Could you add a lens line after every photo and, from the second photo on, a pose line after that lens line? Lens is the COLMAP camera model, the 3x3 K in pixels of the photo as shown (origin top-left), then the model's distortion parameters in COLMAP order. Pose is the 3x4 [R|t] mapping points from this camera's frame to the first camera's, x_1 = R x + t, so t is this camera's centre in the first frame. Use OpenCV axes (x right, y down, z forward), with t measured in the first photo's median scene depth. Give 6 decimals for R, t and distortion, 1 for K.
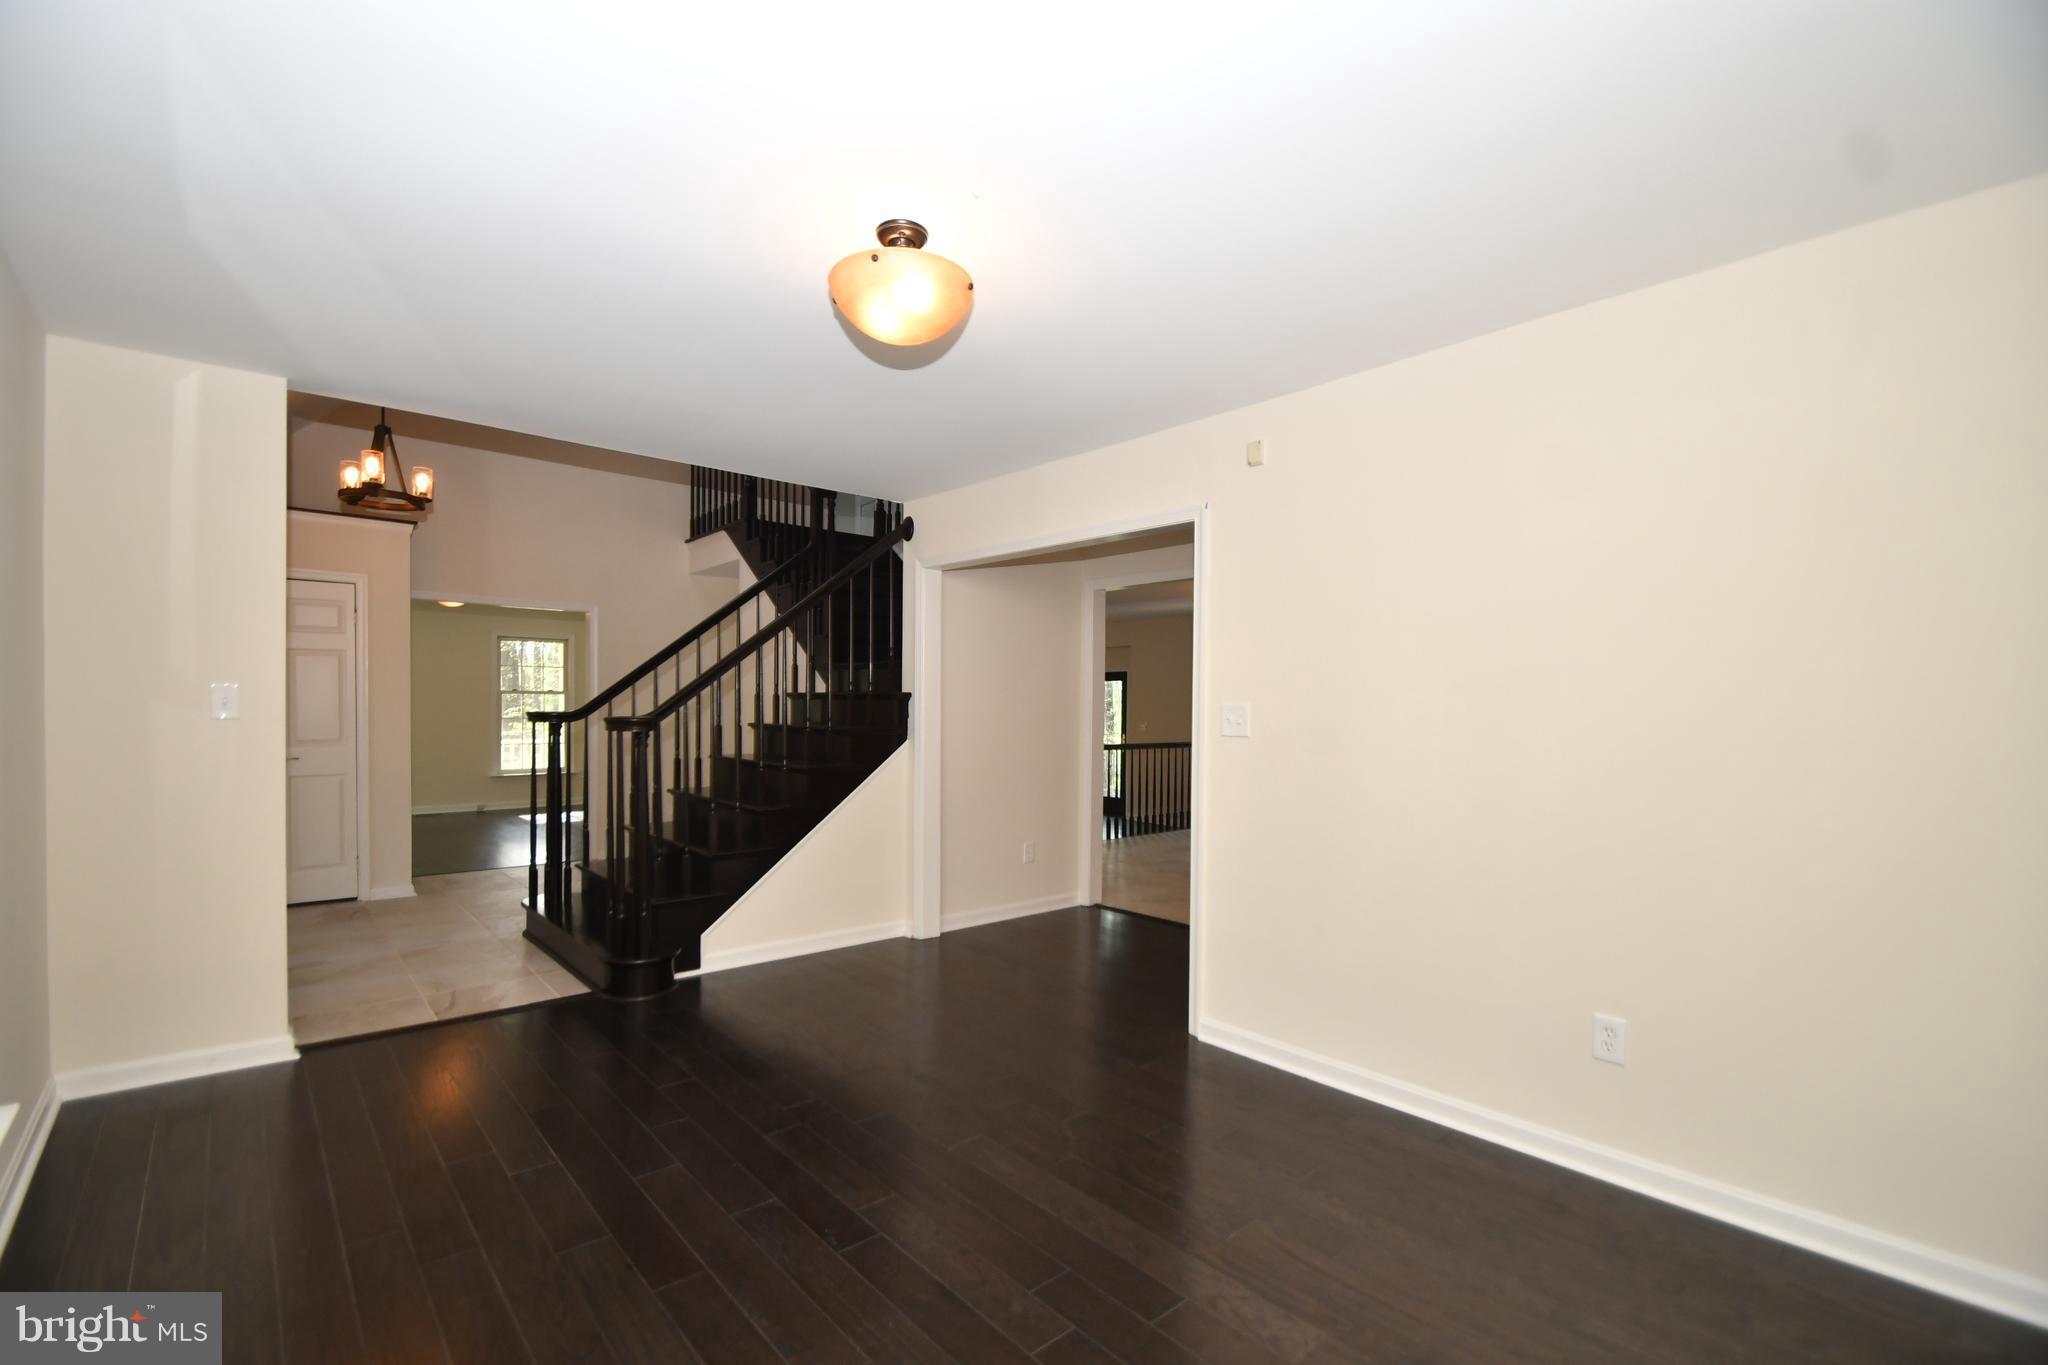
lens RADIAL K [[896.1, 0, 991.4], [0, 896.1, 717.9], [0, 0, 1]] dist [0.001921, -0.001629]
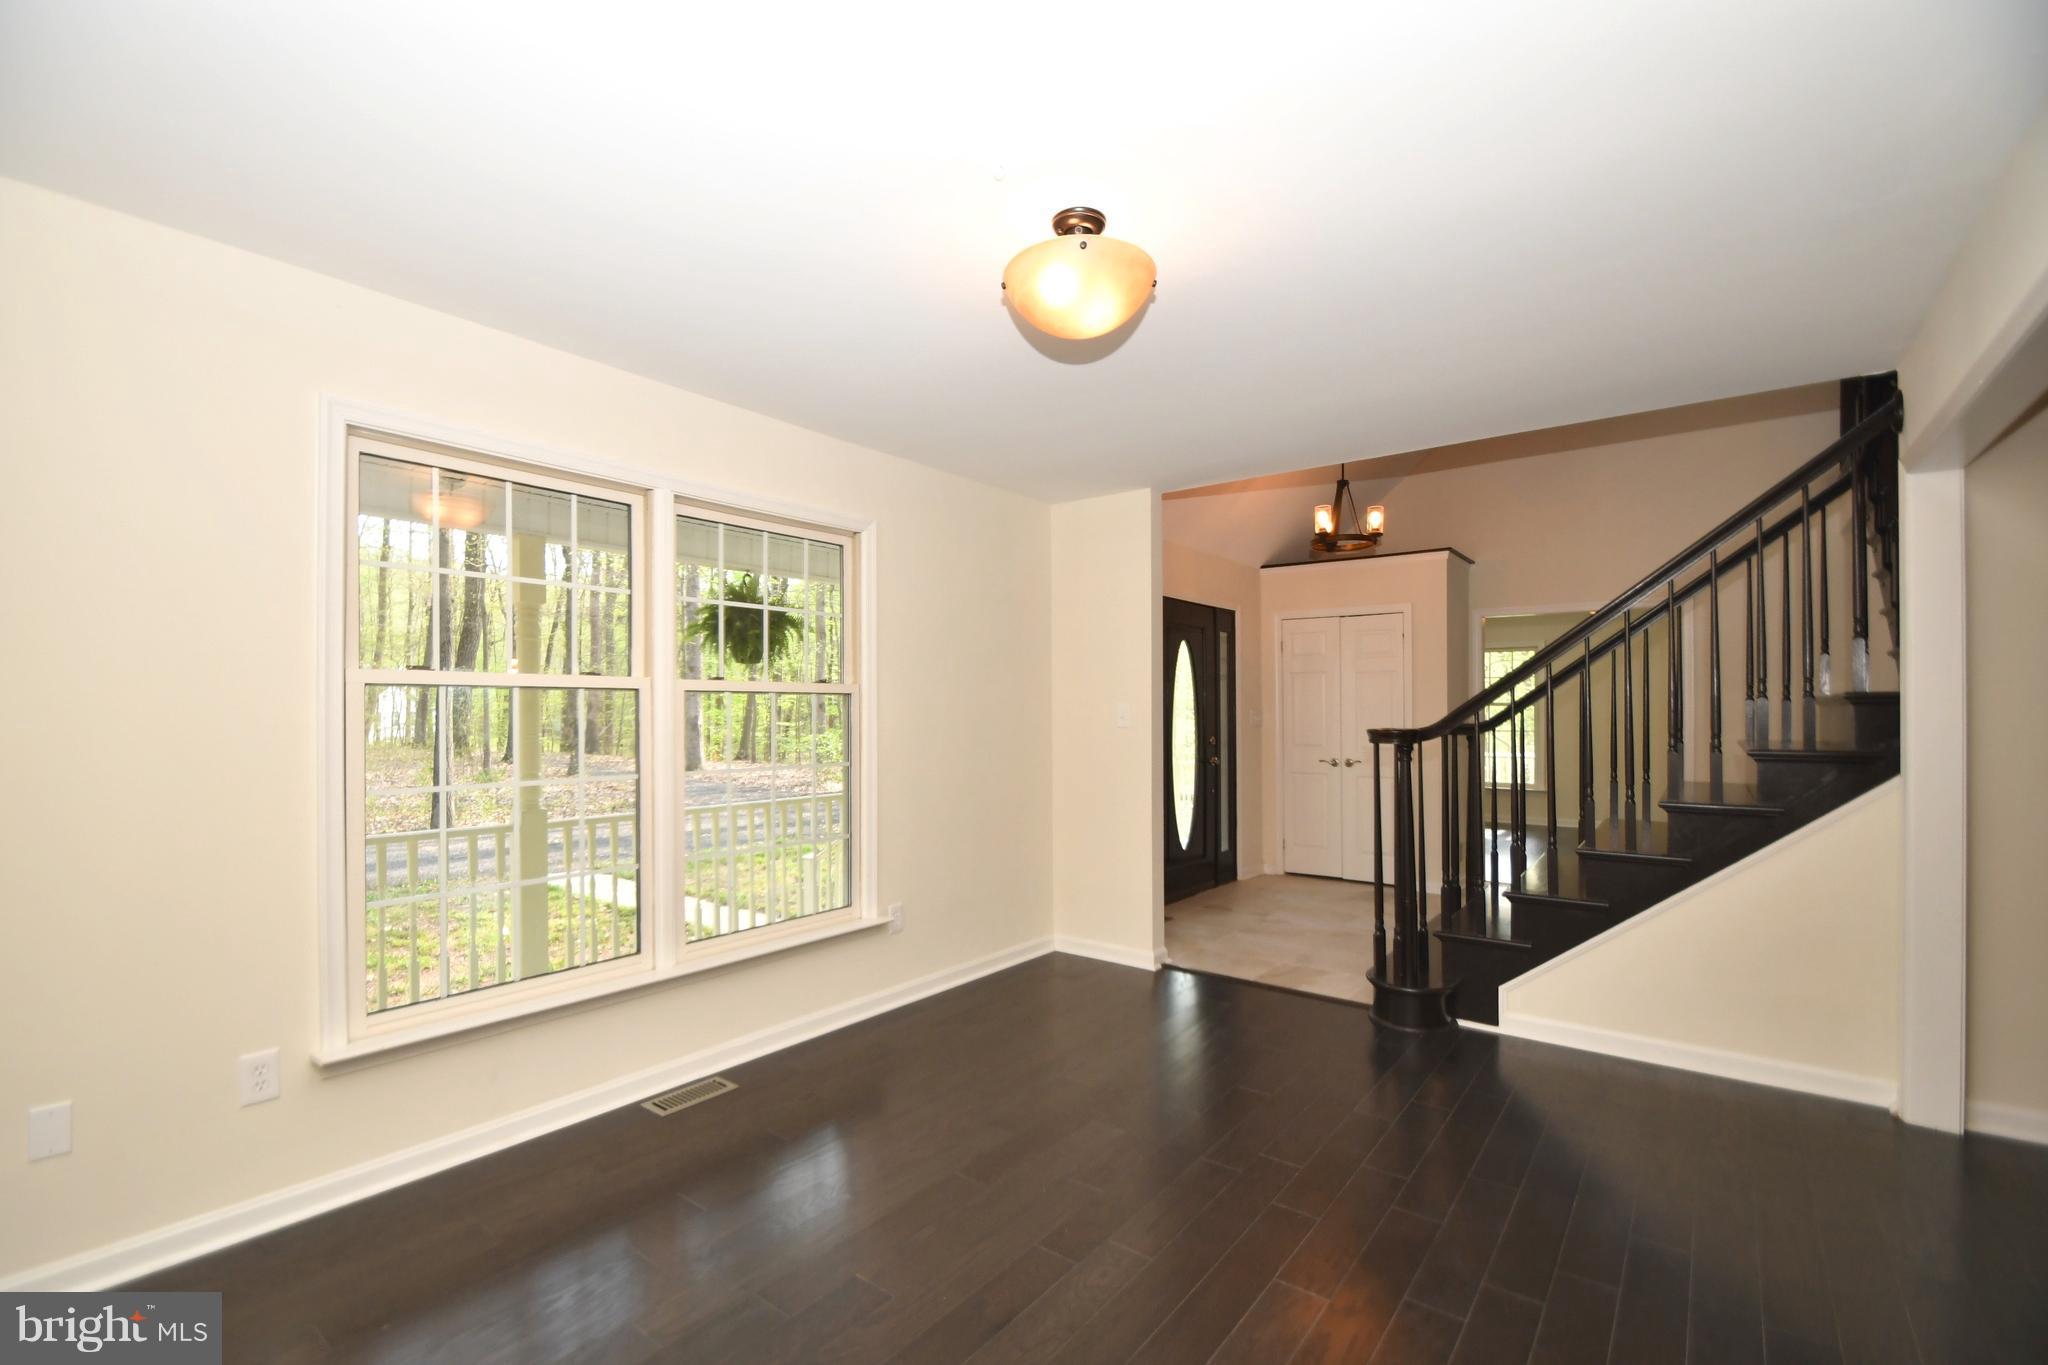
lens RADIAL K [[896.1, 0, 1019.6], [0, 896.1, 715.1], [0, 0, 1]] dist [0.001921, -0.001629]
pose [[0.205625, -0.009448, -0.978585, 0.375200], [-0.007738, 0.999906, -0.011280, -0.001531], [0.978600, 0.009892, 0.205532, 0.342027]]
